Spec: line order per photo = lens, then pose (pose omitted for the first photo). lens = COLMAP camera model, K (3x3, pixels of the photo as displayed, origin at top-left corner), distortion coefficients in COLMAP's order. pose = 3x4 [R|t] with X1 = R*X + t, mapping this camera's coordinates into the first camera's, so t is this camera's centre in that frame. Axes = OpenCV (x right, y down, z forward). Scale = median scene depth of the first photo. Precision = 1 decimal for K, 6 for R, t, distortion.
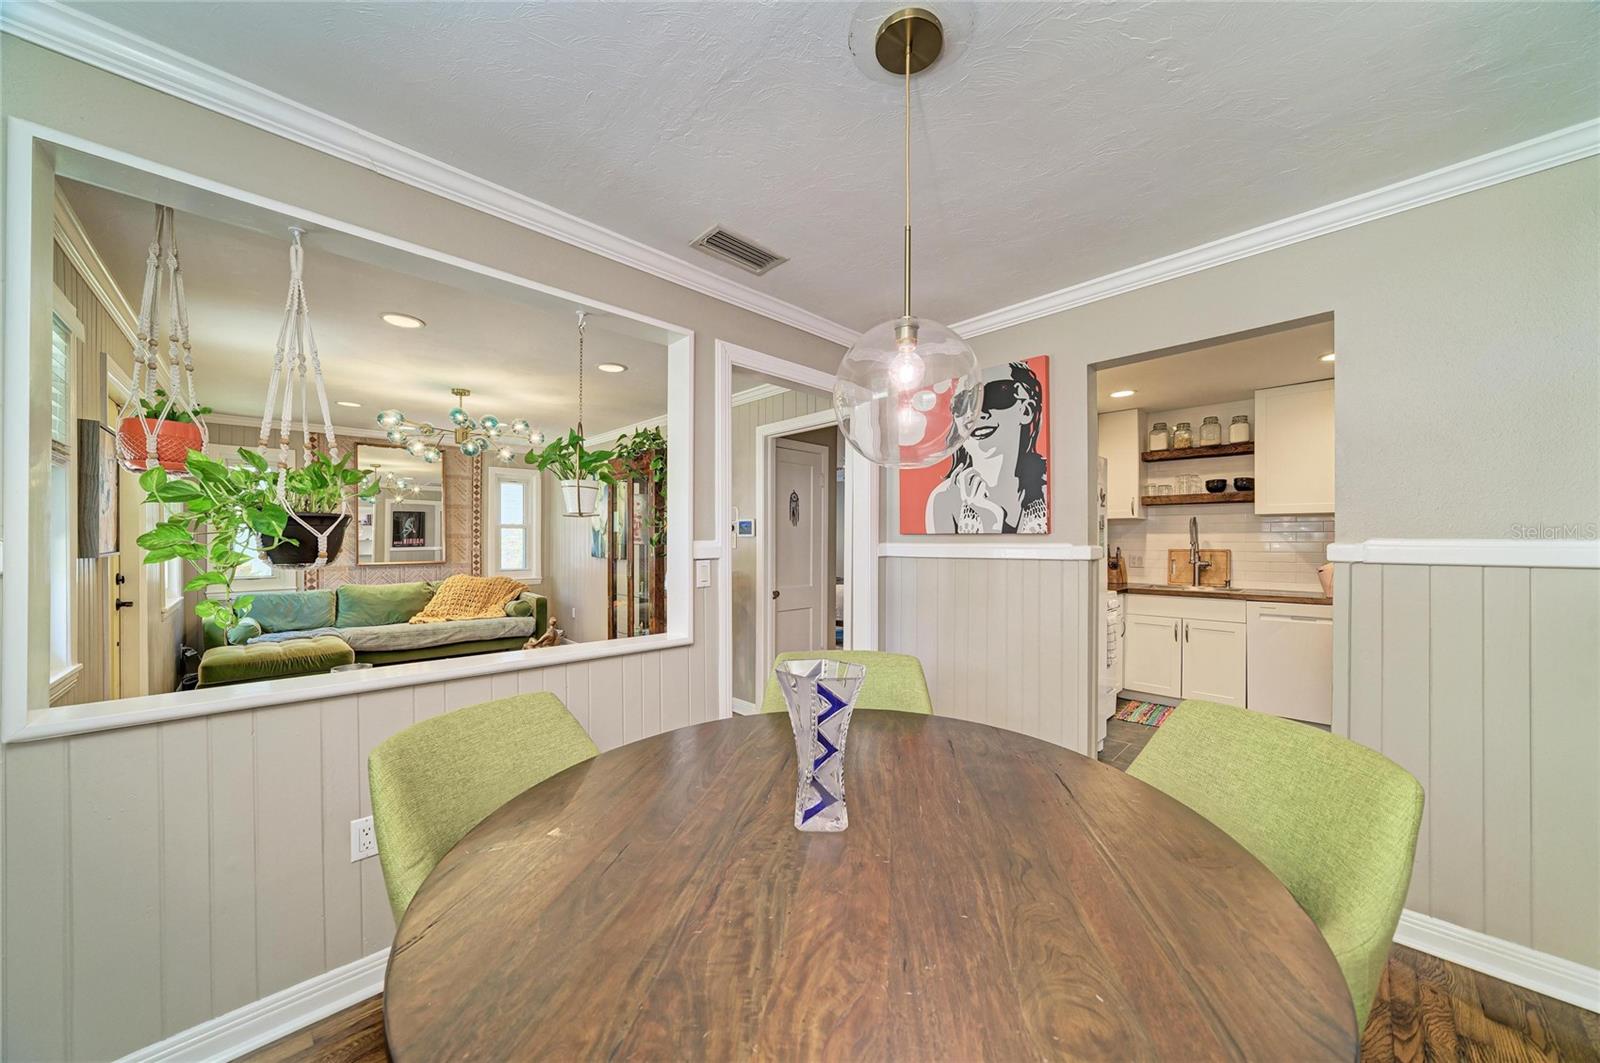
lens RADIAL K [[558.8, 0, 811.5], [0, 558.8, 542.3], [0, 0, 1]] dist [-0.012958, 0.003796]
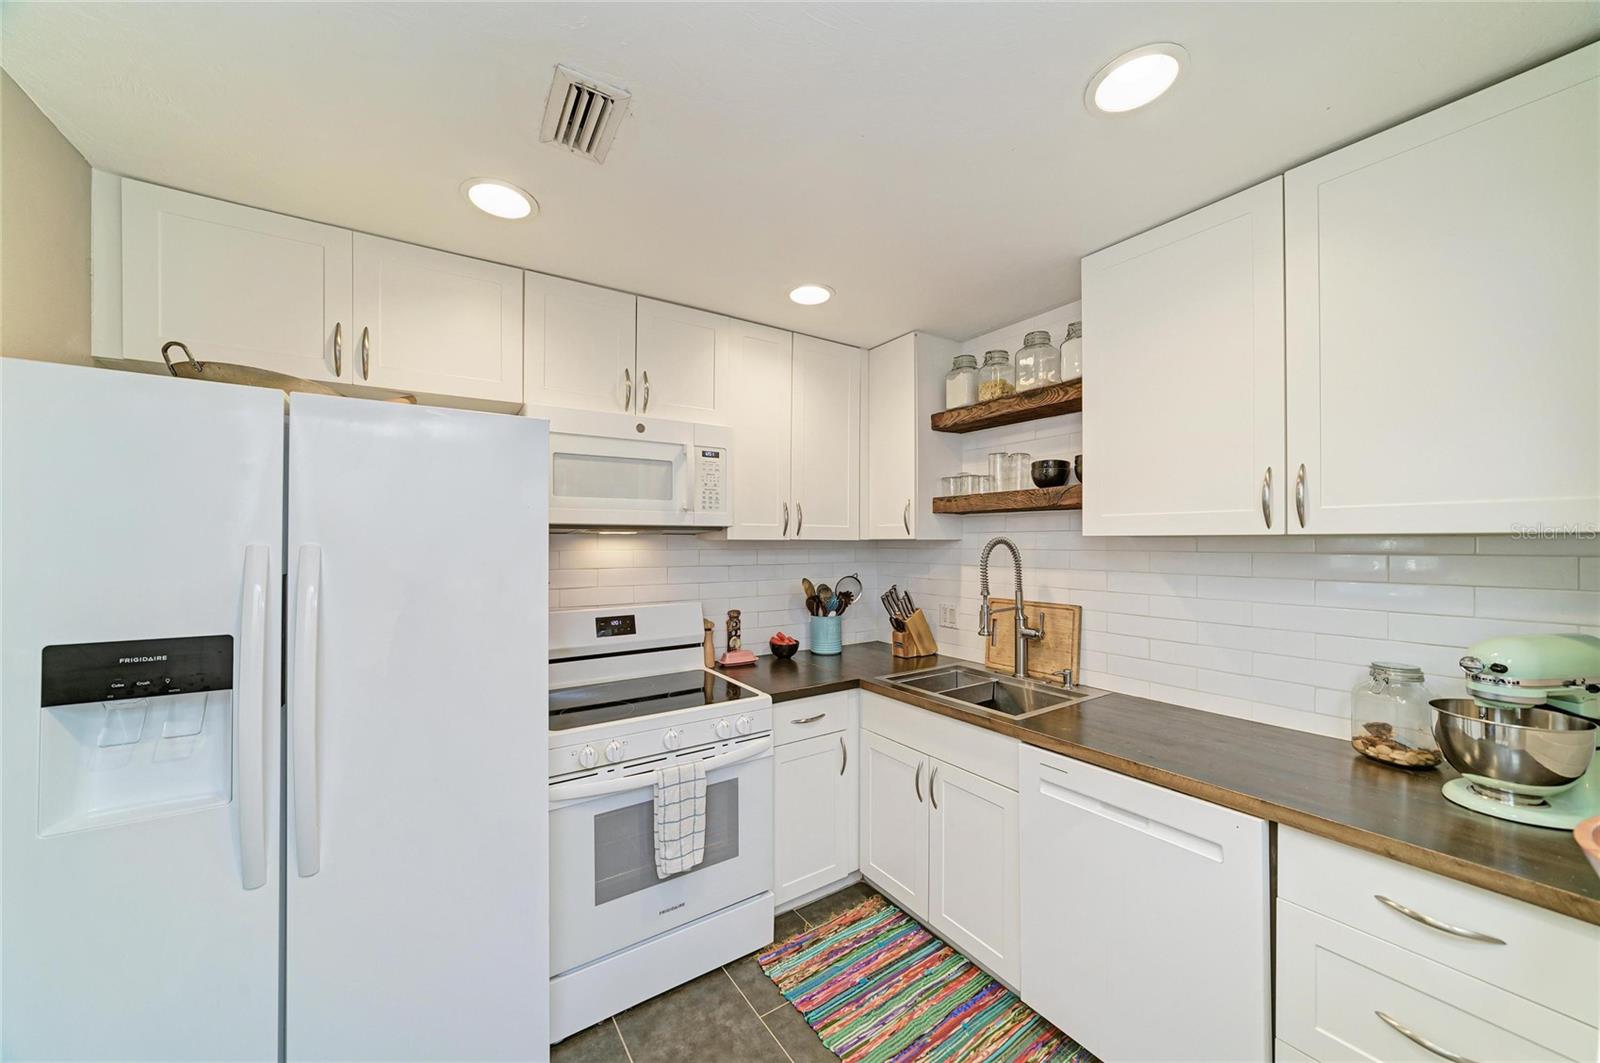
lens RADIAL K [[558.8, 0, 804.6], [0, 558.8, 544.4], [0, 0, 1]] dist [-0.012958, 0.003796]
pose [[0.982110, -0.004463, -0.188256, 0.603901], [0.005998, 0.999953, 0.007585, -0.044656], [0.188213, -0.008578, 0.982091, 0.478732]]
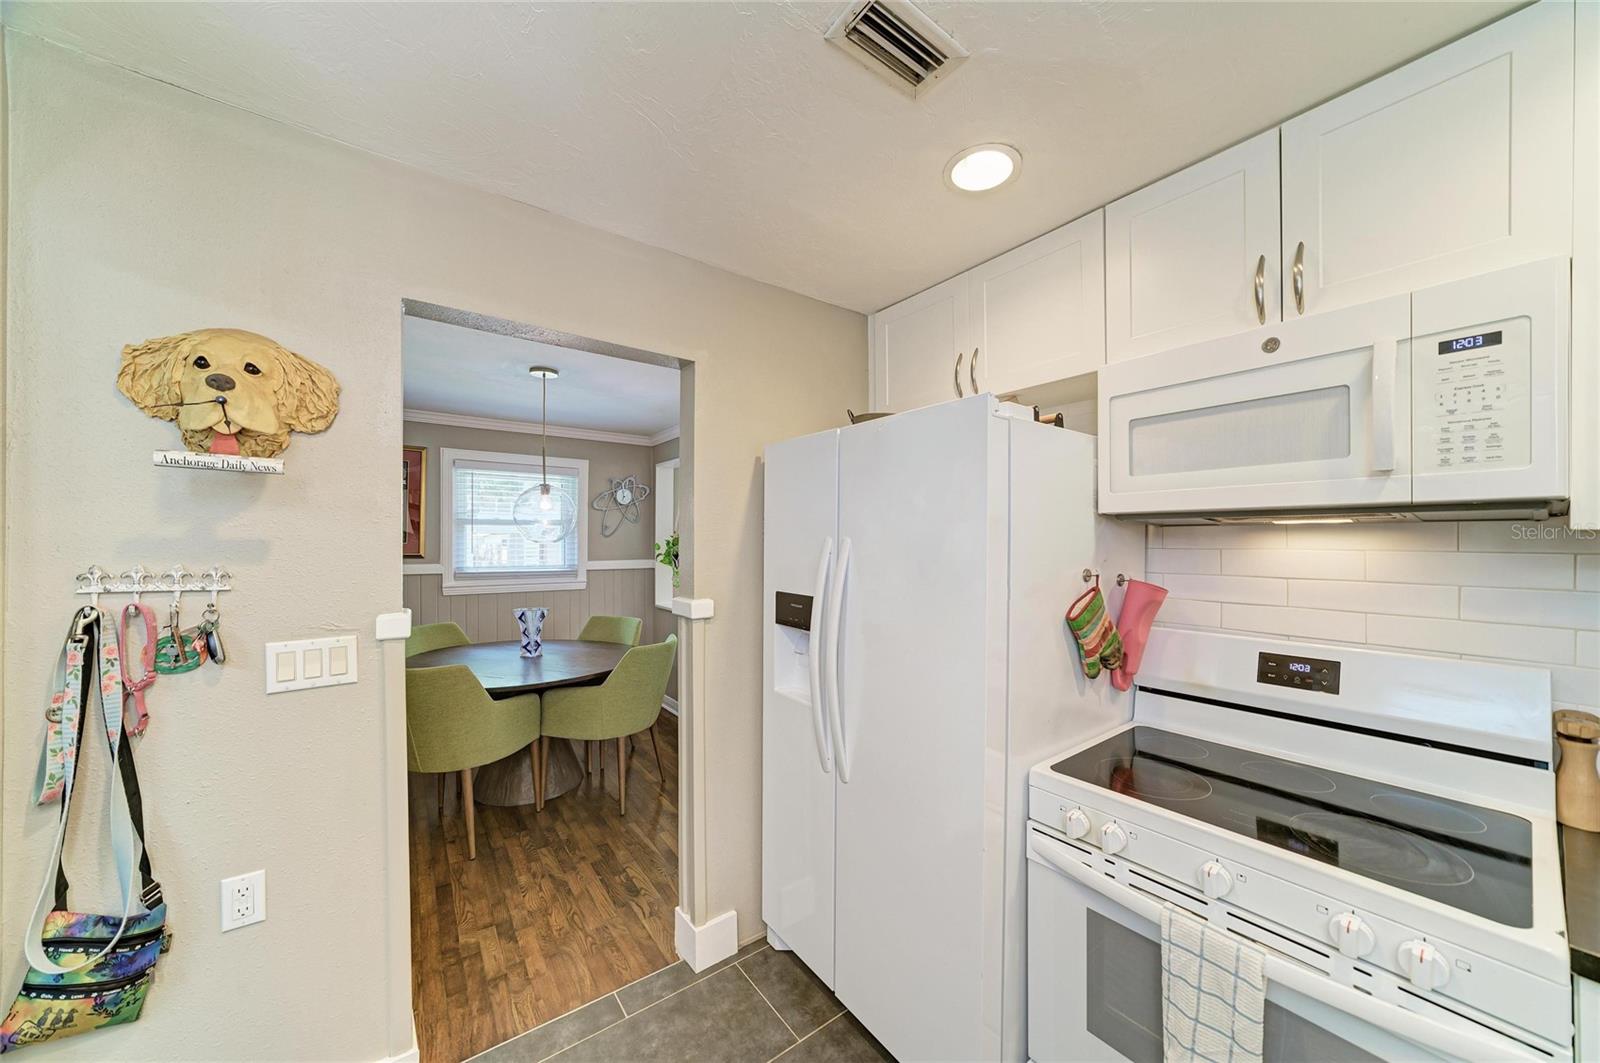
lens RADIAL K [[558.8, 0, 811.3], [0, 558.8, 539.1], [0, 0, 1]] dist [-0.012958, 0.003796]
pose [[-0.136355, -0.005964, -0.990642, 0.680903], [0.004076, 0.999970, -0.006581, -0.041815], [0.990652, -0.004935, -0.136327, 0.704538]]
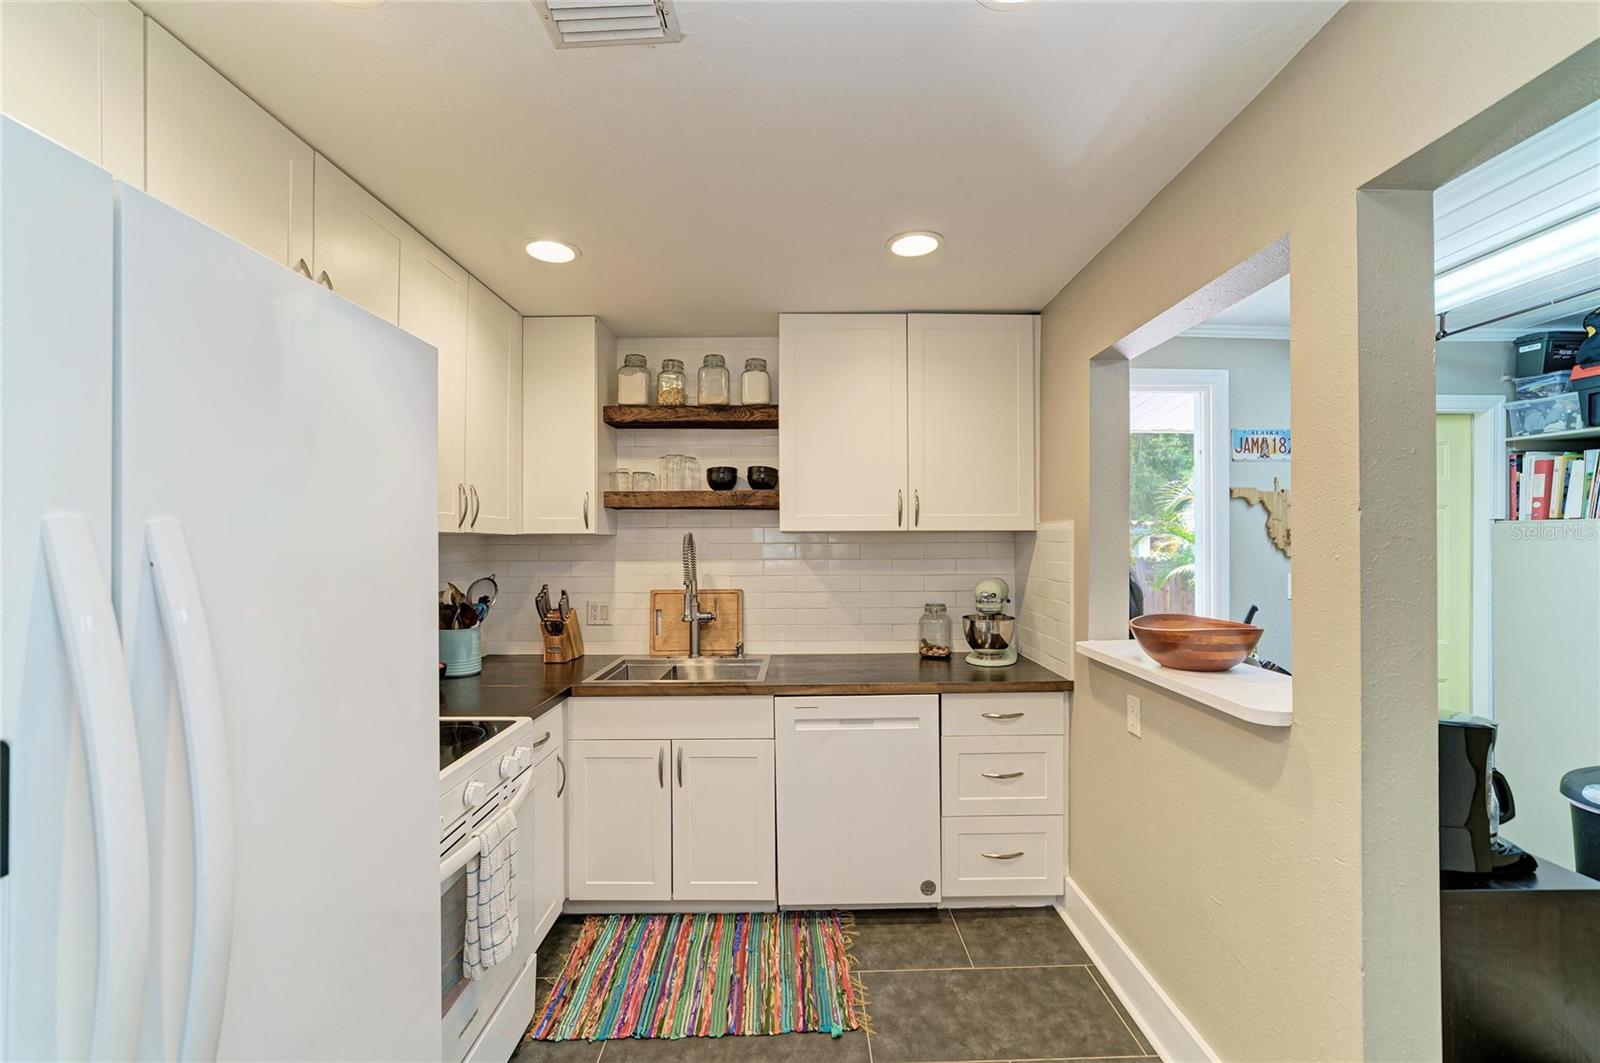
lens RADIAL K [[612.0, 0, 790.4], [0, 612.0, 542.5], [0, 0, 1]] dist [-0.013555, 0.001602]
pose [[0.720458, -0.007224, 0.693461, 0.341856], [0.004371, 0.999973, 0.005876, -0.039167], [-0.693485, -0.001202, 0.720470, 0.497419]]
